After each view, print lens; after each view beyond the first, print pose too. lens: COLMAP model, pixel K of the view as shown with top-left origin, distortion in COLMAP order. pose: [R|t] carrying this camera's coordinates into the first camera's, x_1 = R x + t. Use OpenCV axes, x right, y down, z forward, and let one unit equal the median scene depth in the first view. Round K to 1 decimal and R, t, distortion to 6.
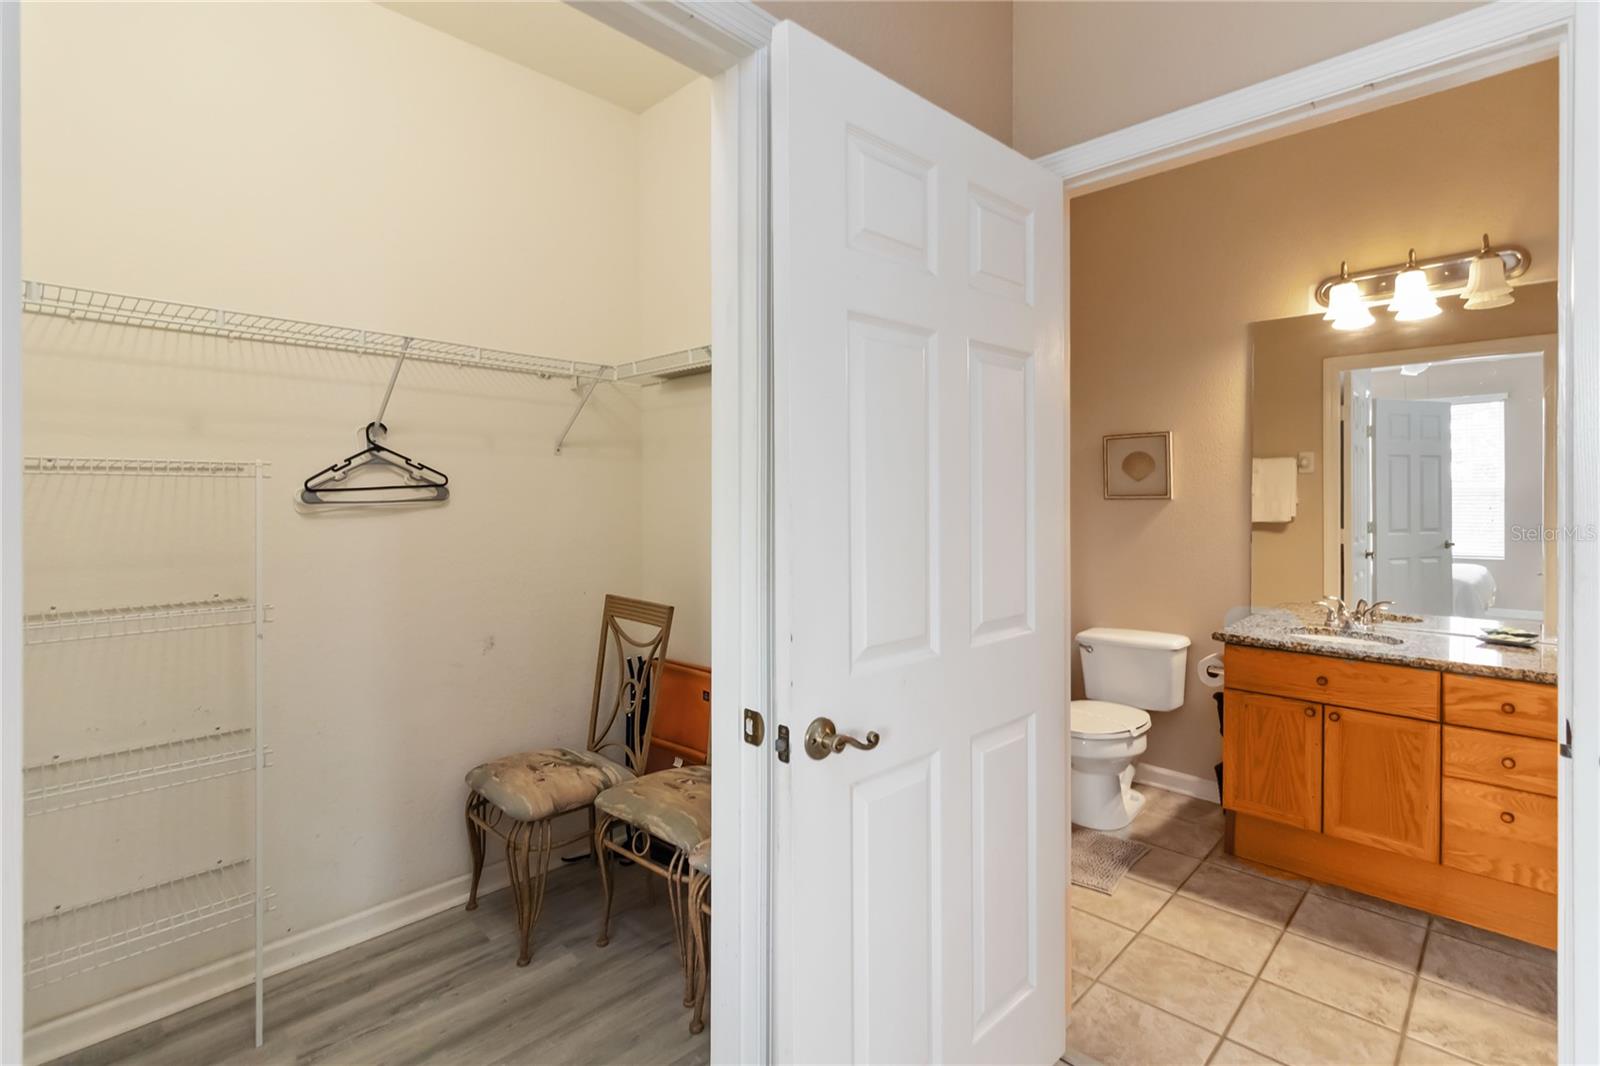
lens RADIAL K [[755.2, 0, 799.8], [0, 755.2, 502.5], [0, 0, 1]] dist [0.001804, -0.000041]
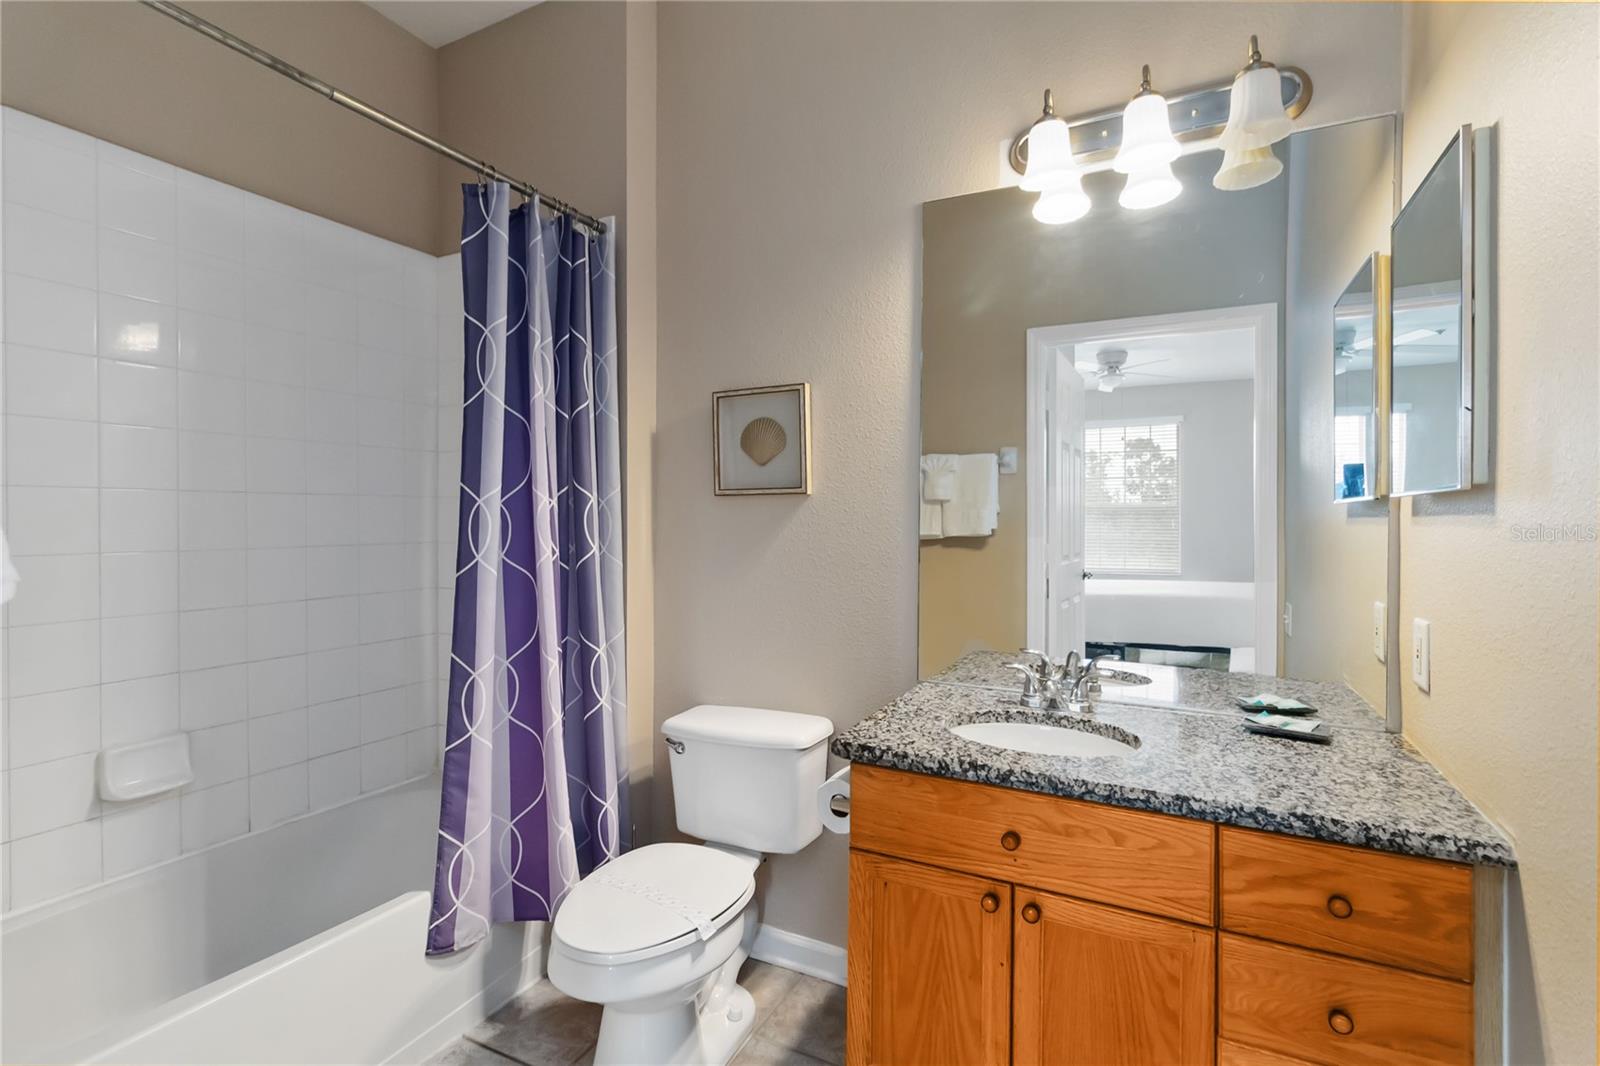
lens RADIAL K [[746.8, 0, 802.4], [0, 746.8, 525.6], [0, 0, 1]] dist [-0.000631, 0.001570]
pose [[0.953930, 0.000813, 0.300027, 0.389351], [-0.000860, 1.000000, 0.000024, 0.026136], [-0.300027, -0.000281, 0.953931, 0.539700]]
